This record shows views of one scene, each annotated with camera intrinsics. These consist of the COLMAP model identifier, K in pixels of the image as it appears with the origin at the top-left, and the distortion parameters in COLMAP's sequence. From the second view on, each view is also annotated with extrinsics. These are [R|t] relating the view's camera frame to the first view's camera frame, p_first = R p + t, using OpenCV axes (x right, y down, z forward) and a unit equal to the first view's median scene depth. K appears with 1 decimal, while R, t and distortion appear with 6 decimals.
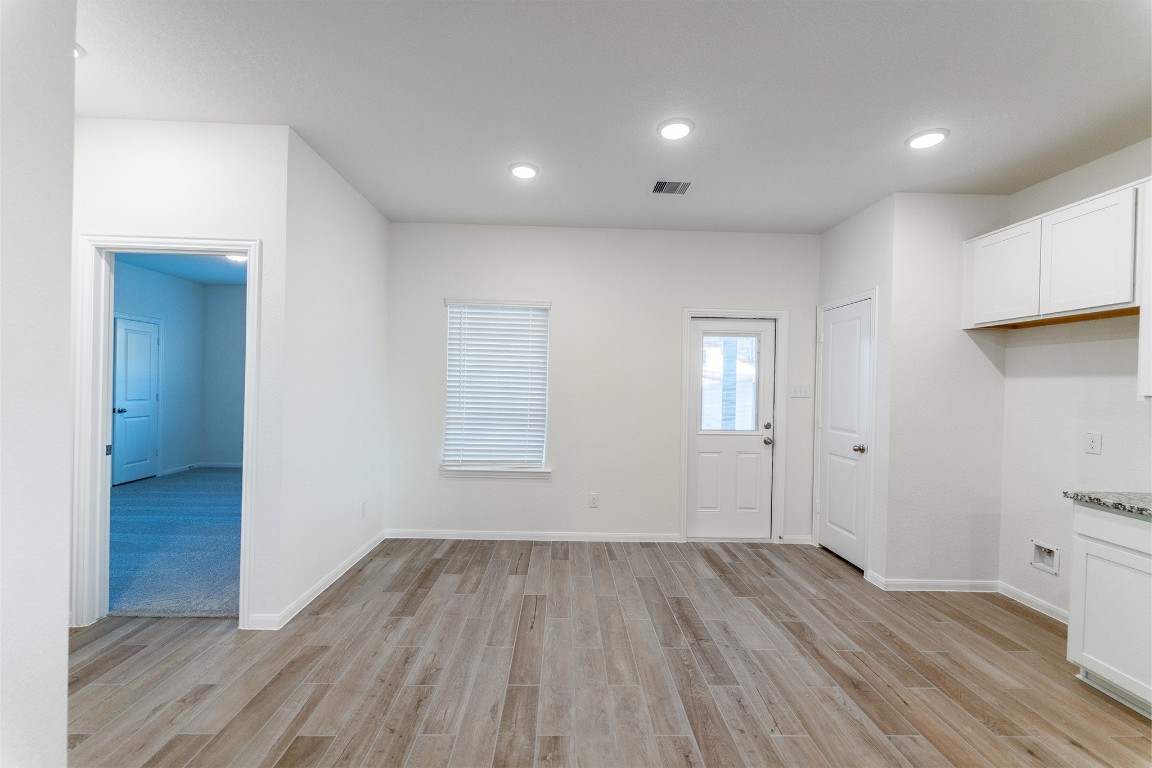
lens RADIAL K [[460.8, 0, 574.8], [0, 460.8, 387.7], [0, 0, 1]] dist [0.001205, -0.001369]
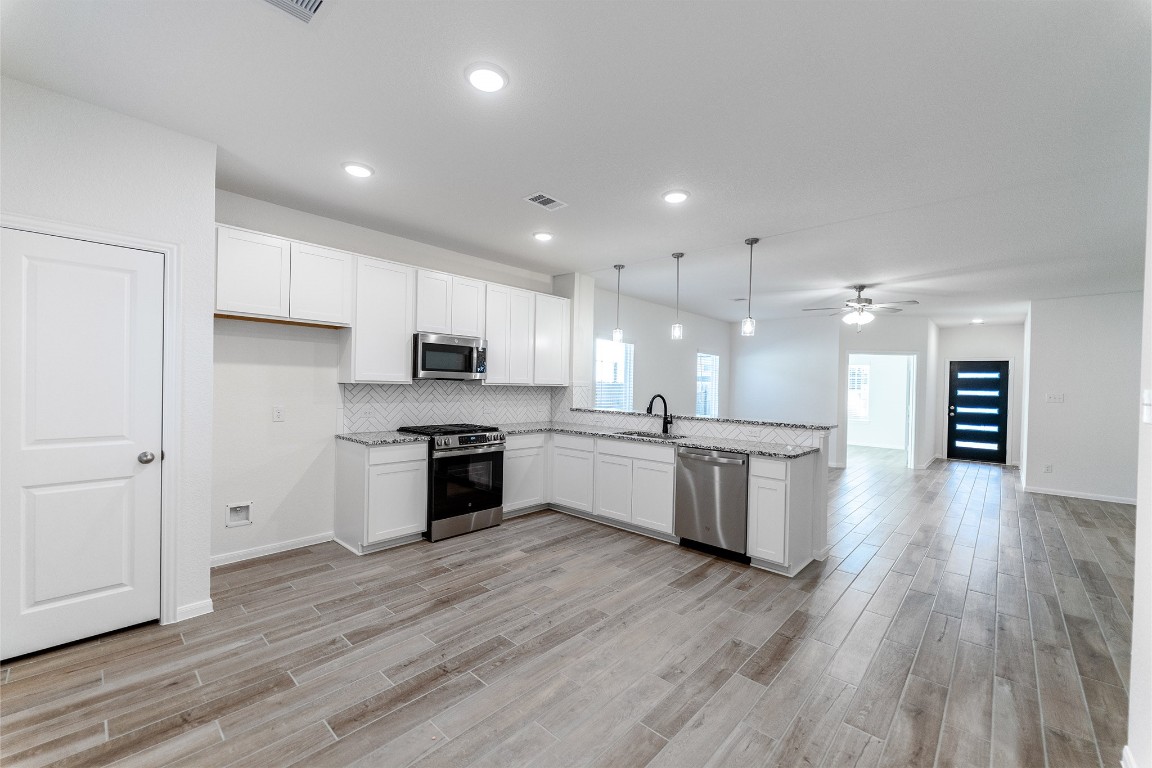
lens RADIAL K [[460.8, 0, 574.8], [0, 460.8, 387.7], [0, 0, 1]] dist [0.001205, -0.001369]
pose [[-0.713584, -0.043997, 0.699187, -0.444469], [-0.032209, 0.999031, 0.029993, -0.025966], [-0.699829, -0.001117, -0.714309, 1.305042]]
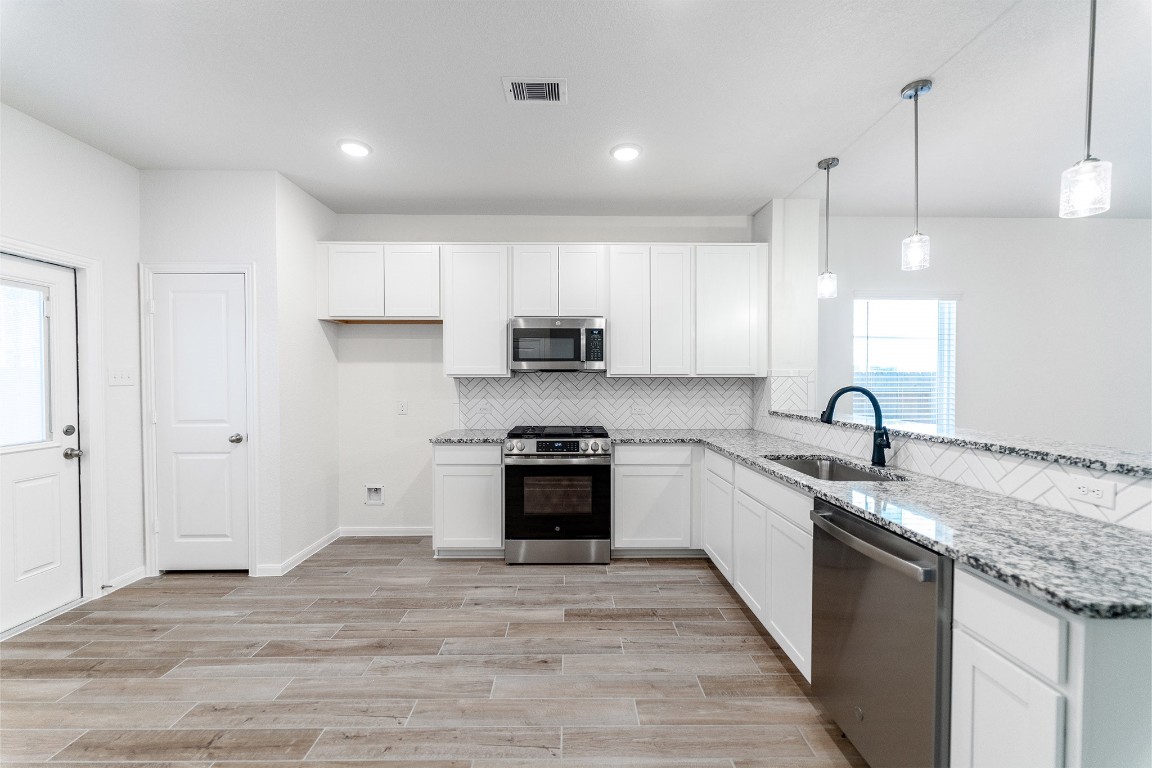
lens RADIAL K [[460.8, 0, 574.8], [0, 460.8, 387.7], [0, 0, 1]] dist [0.001205, -0.001369]
pose [[0.015847, -0.038334, 0.999139, -0.332343], [0.008757, 0.999232, 0.038198, 0.005250], [-0.999836, 0.008145, 0.016170, 0.403410]]
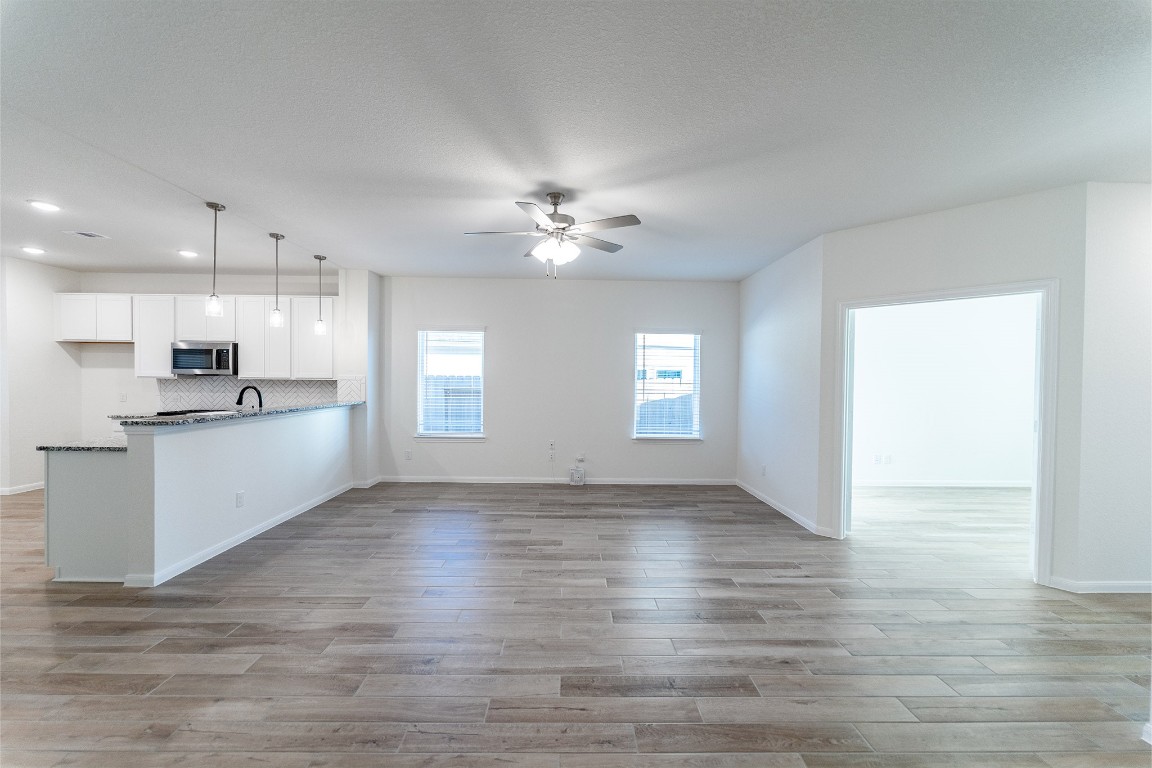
lens RADIAL K [[460.8, 0, 574.8], [0, 460.8, 387.7], [0, 0, 1]] dist [0.001205, -0.001369]
pose [[0.010066, -0.040031, 0.999148, -1.097949], [-0.000481, 0.999198, 0.040038, -0.020059], [-0.999949, -0.000883, 0.010039, -1.221226]]
